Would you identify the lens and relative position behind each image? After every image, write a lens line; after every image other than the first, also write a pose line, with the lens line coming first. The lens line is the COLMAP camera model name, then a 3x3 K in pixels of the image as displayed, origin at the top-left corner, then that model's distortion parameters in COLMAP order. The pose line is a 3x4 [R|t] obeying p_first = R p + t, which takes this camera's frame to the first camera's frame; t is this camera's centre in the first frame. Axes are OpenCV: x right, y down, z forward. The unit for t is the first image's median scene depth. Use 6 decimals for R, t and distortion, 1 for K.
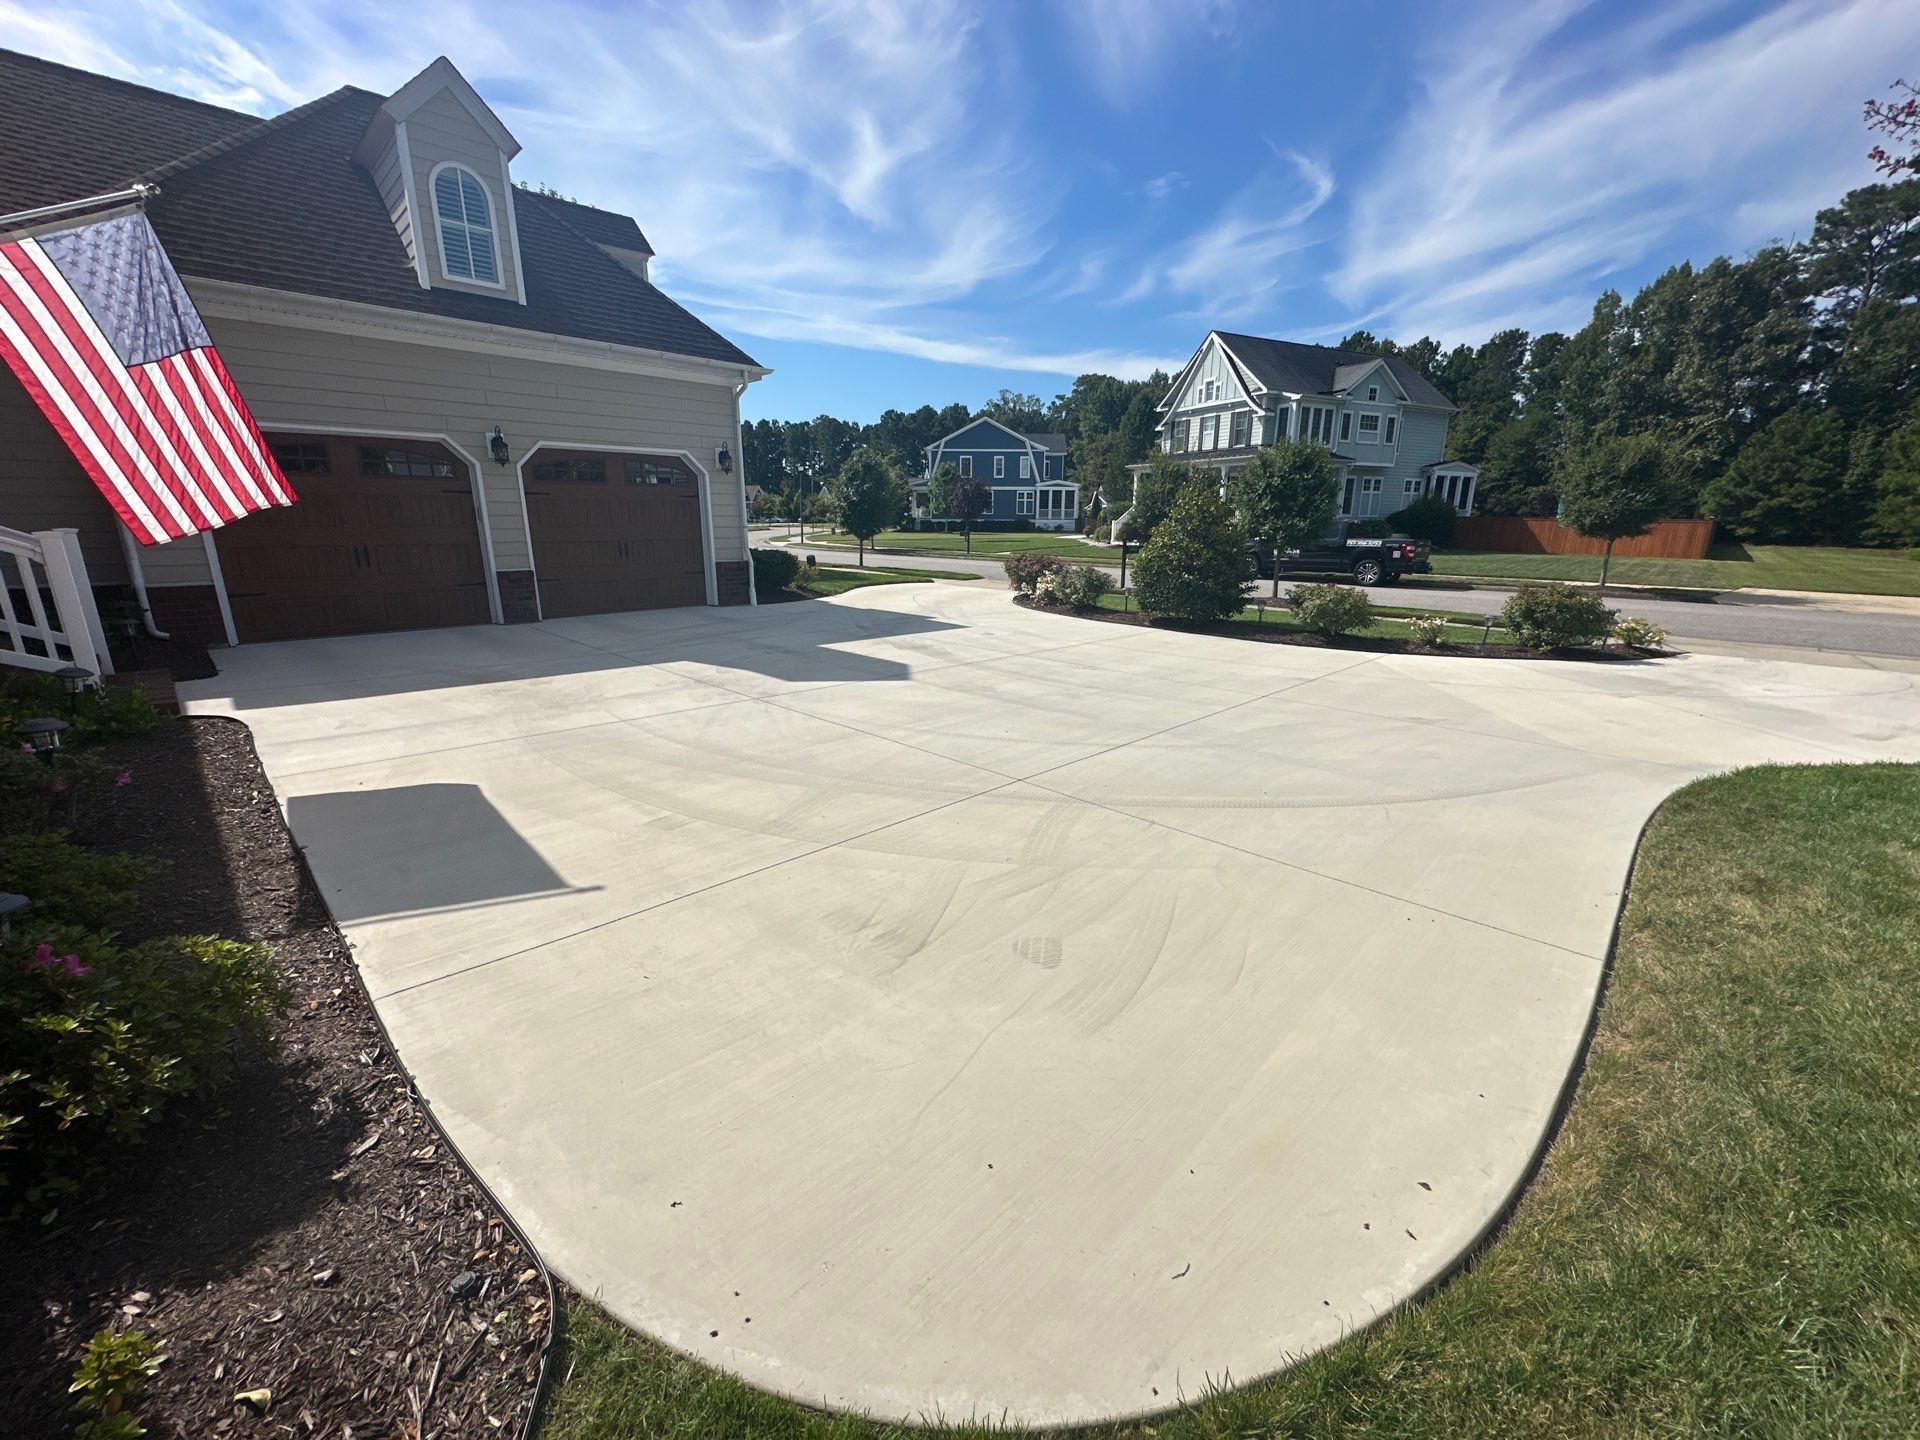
lens RADIAL K [[770.3, 0, 957.5], [0, 770.3, 719.6], [0, 0, 1]] dist [-0.004497, 0.000738]
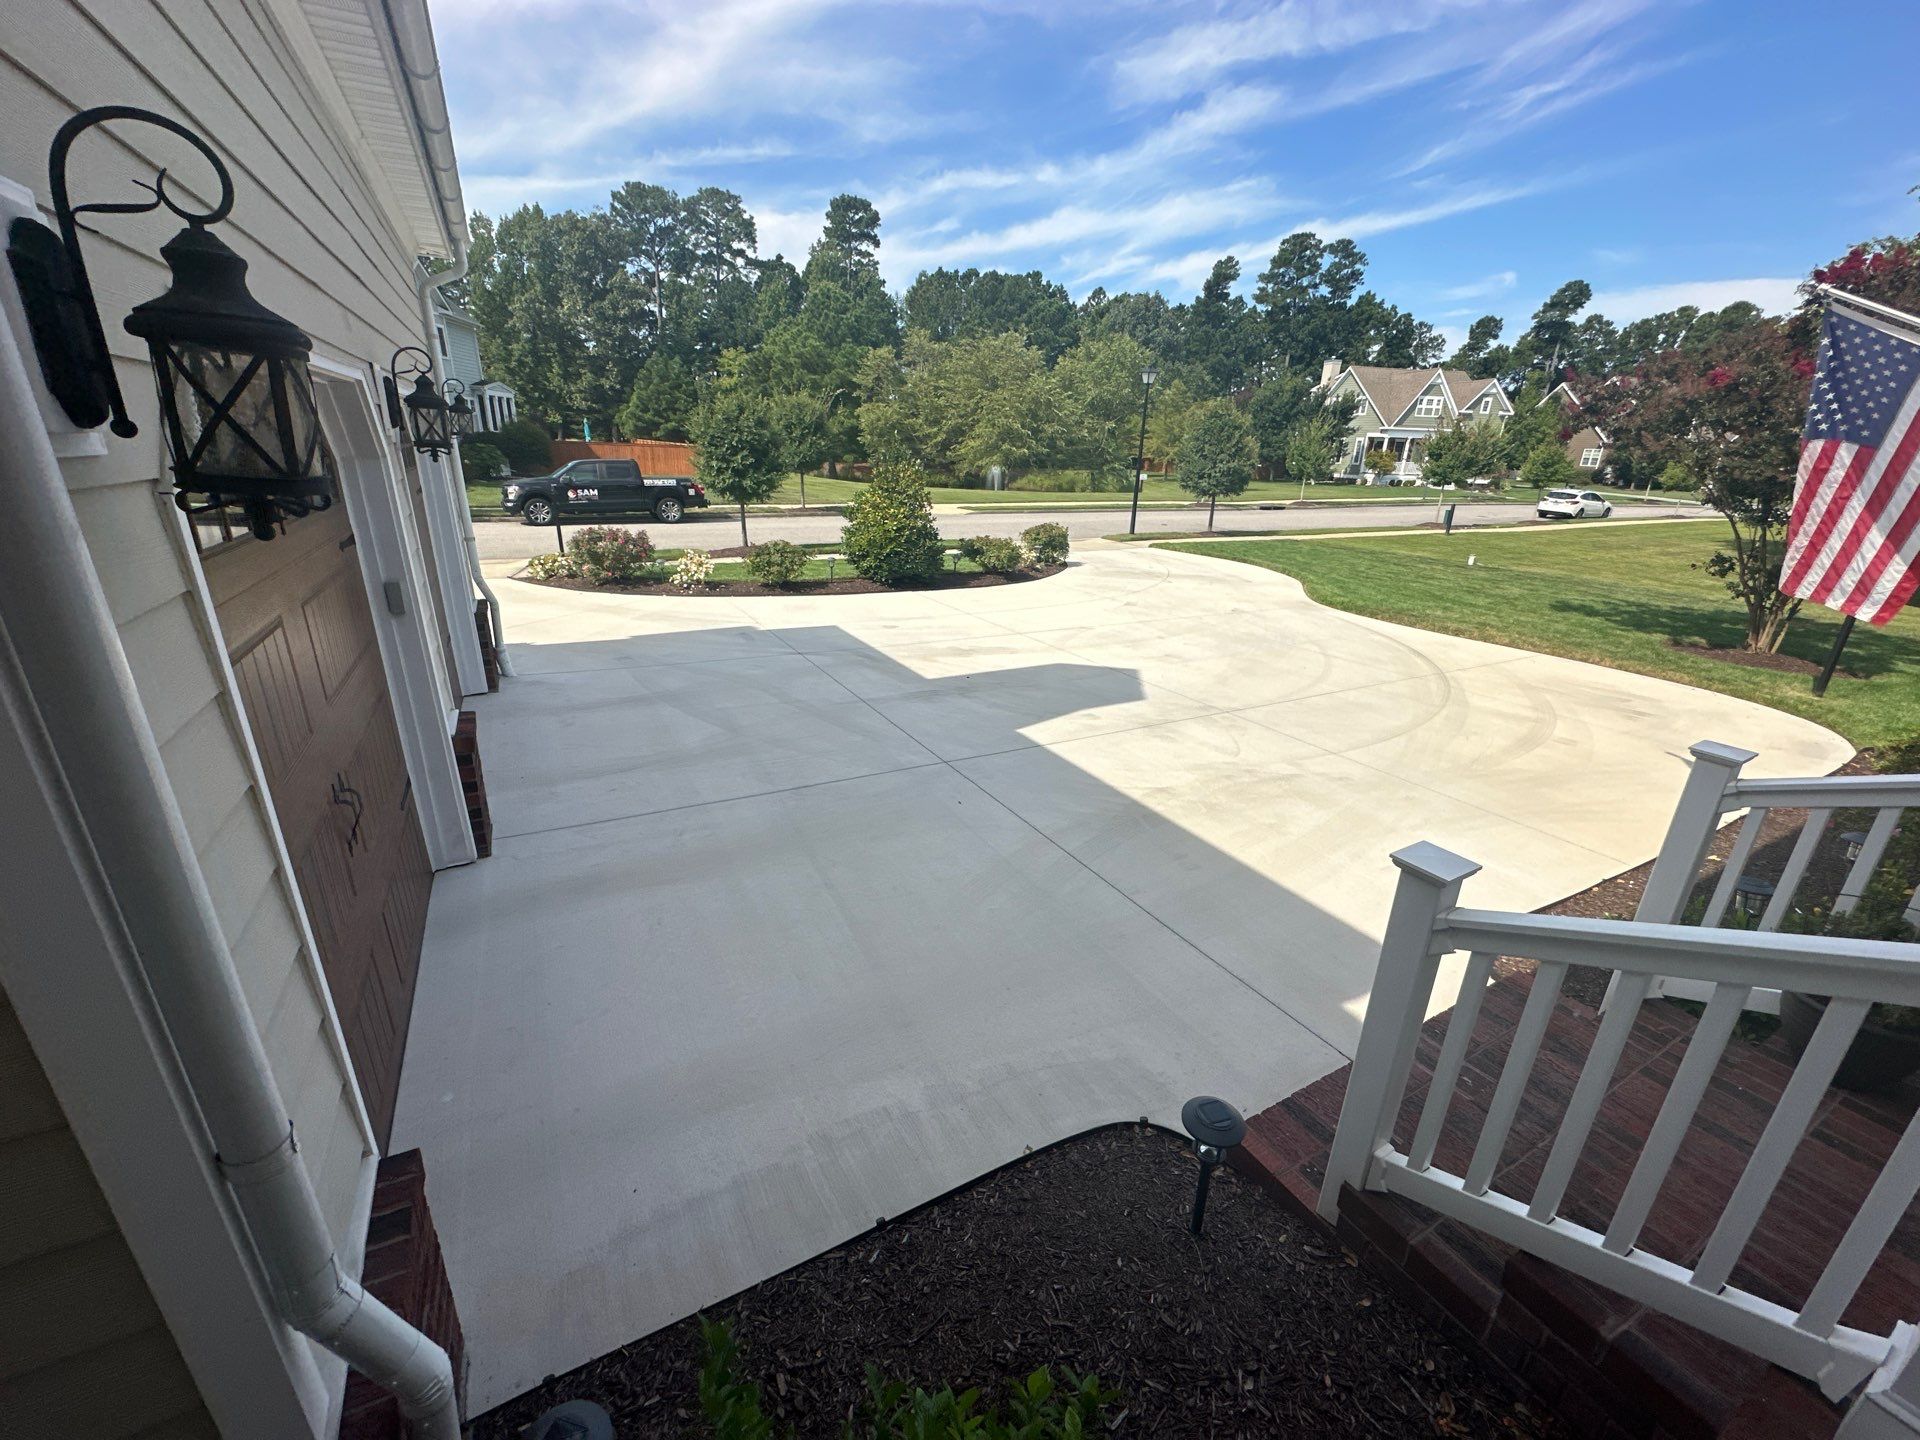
lens RADIAL K [[770.3, 0, 956.4], [0, 770.3, 719.3], [0, 0, 1]] dist [-0.004497, 0.000738]
pose [[0.271948, -0.324024, 0.906119, -0.404593], [0.214241, 0.938361, 0.271255, -0.119030], [-0.938160, 0.120361, 0.324605, 0.304104]]
